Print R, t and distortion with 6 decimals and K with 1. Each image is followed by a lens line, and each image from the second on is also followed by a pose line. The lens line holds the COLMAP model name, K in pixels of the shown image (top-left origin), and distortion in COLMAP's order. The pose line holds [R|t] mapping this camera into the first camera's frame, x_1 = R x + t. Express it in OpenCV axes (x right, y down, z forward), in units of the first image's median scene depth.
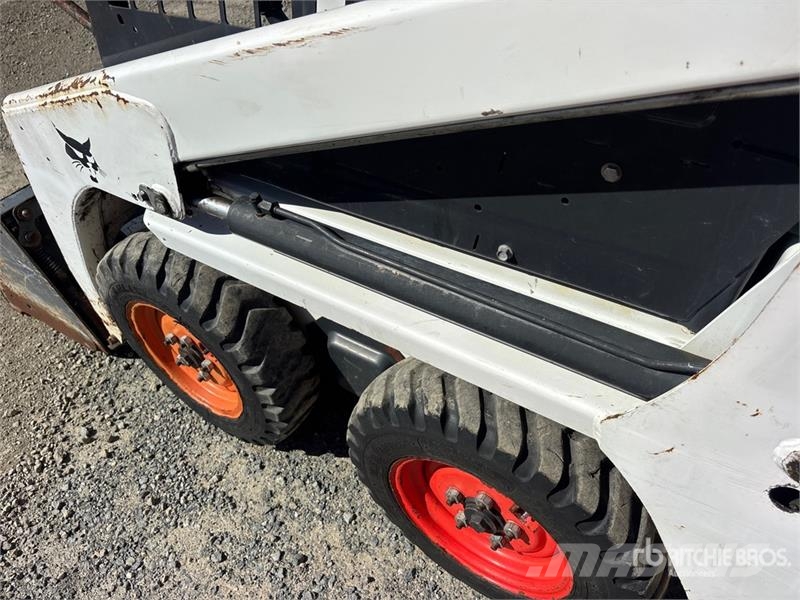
lens RADIAL K [[615.5, 0, 395.4], [0, 615.5, 305.9], [0, 0, 1]] dist [0.003758, 0.002270]
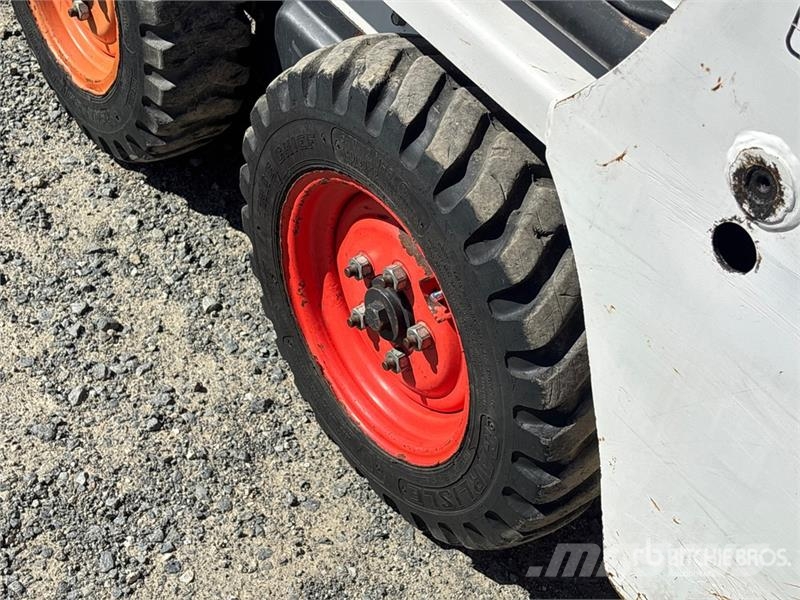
lens RADIAL K [[1209.1, 0, 400.0], [0, 1209.1, 300.0], [0, 0, 1]] dist [0.225476, -0.917033]
pose [[0.920984, 0.384086, -0.065314, 0.169694], [-0.380723, 0.922845, 0.058373, 0.184717], [0.082695, -0.028894, 0.996156, -0.192430]]
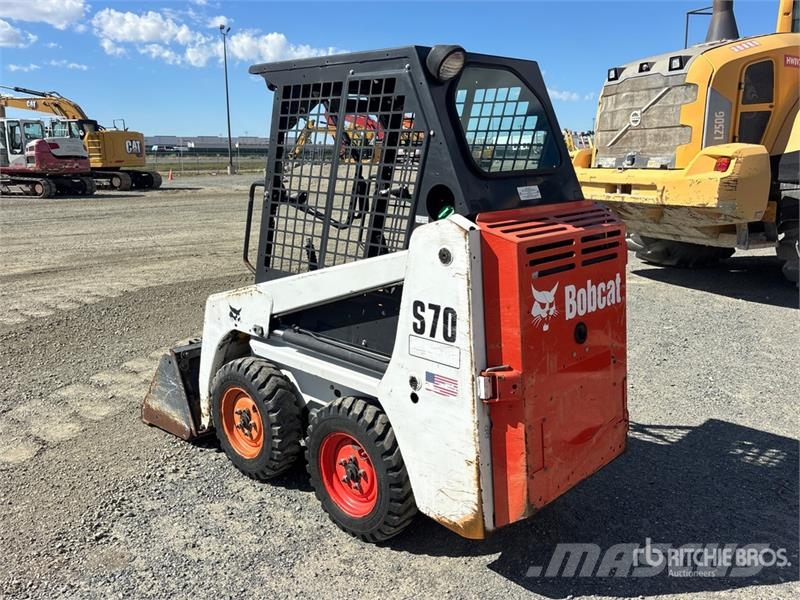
lens RADIAL K [[731.9, 0, 402.1], [0, 731.9, 286.0], [0, 0, 1]] dist [0.046865, -0.001944]
pose [[0.980999, 0.128671, -0.145208, 0.468249], [-0.185173, 0.844316, -0.502834, 0.813557], [0.057901, 0.520168, 0.852099, -1.261064]]
